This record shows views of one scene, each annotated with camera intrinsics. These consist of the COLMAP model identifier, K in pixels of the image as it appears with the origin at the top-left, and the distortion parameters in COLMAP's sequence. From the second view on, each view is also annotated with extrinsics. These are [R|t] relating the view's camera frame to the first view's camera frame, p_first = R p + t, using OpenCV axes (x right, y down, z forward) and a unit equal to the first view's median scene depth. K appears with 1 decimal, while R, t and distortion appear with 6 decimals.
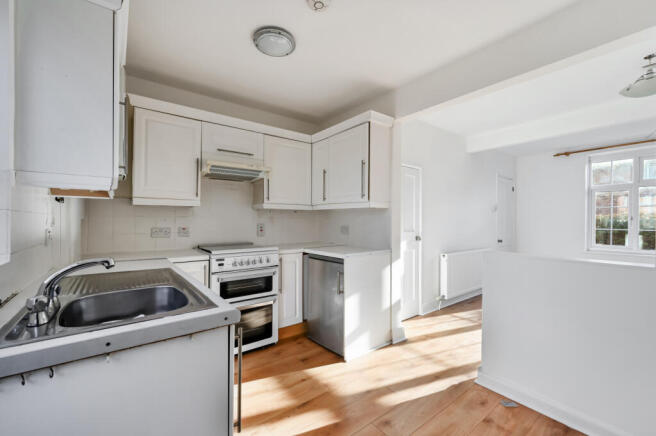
lens RADIAL K [[272.5, 0, 329.7], [0, 272.5, 221.8], [0, 0, 1]] dist [-0.001529, -0.000130]
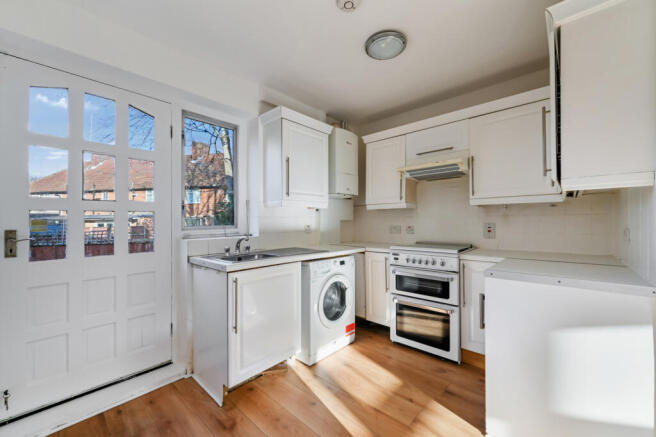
lens RADIAL K [[261.1, 0, 330.1], [0, 261.1, 220.1], [0, 0, 1]] dist [-0.000928, -0.000065]
pose [[0.170671, -0.008135, -0.985294, 0.547594], [0.003074, 0.999965, -0.007724, 0.003517], [0.985323, -0.001711, 0.170690, 0.472699]]
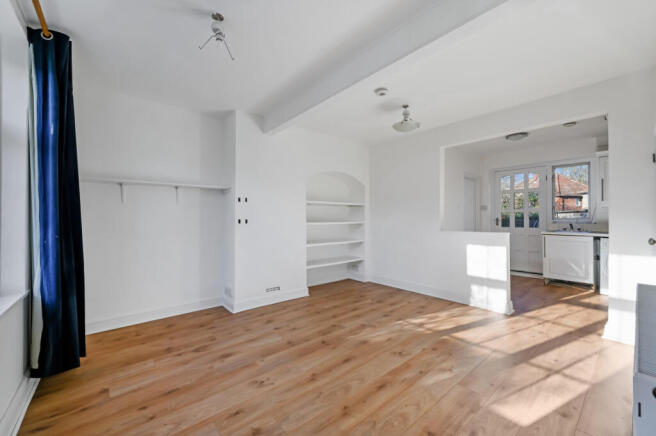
lens RADIAL K [[261.1, 0, 330.1], [0, 261.1, 219.6], [0, 0, 1]] dist [-0.000928, -0.000065]
pose [[-0.998808, 0.000195, -0.048804, 1.348539], [-0.000370, 0.999933, 0.011559, 0.009461], [0.048803, 0.011564, -0.998742, 1.995965]]
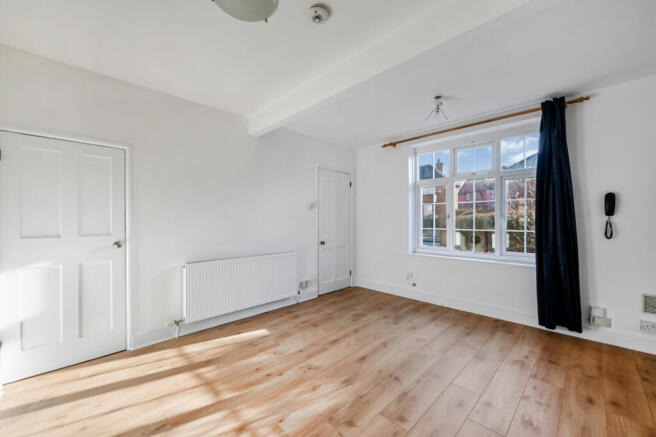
lens RADIAL K [[258.6, 0, 325.7], [0, 258.6, 219.5], [0, 0, 1]] dist [0.000176, 0.000038]
pose [[0.994031, -0.004084, 0.109019, 1.040104], [0.004997, 0.999955, -0.008097, 0.003782], [-0.108981, 0.008593, 0.994007, 0.341680]]
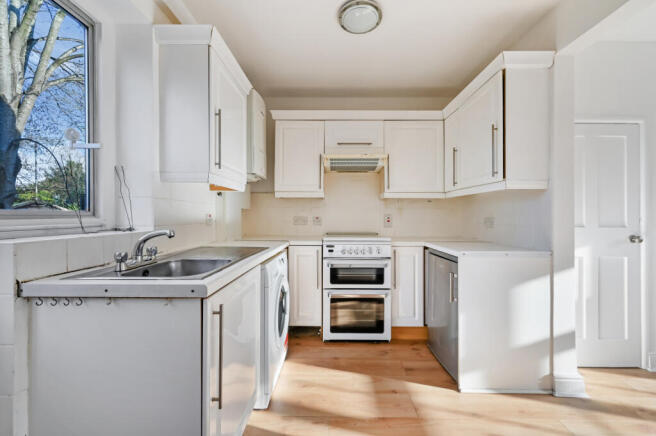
lens RADIAL K [[262.4, 0, 330.4], [0, 262.4, 215.8], [0, 0, 1]] dist [0.000389, 0.000150]
pose [[0.784376, 0.002966, -0.620278, 0.203542], [-0.007268, 0.999964, -0.004408, 0.022530], [0.620243, 0.007965, 0.784370, 0.171014]]
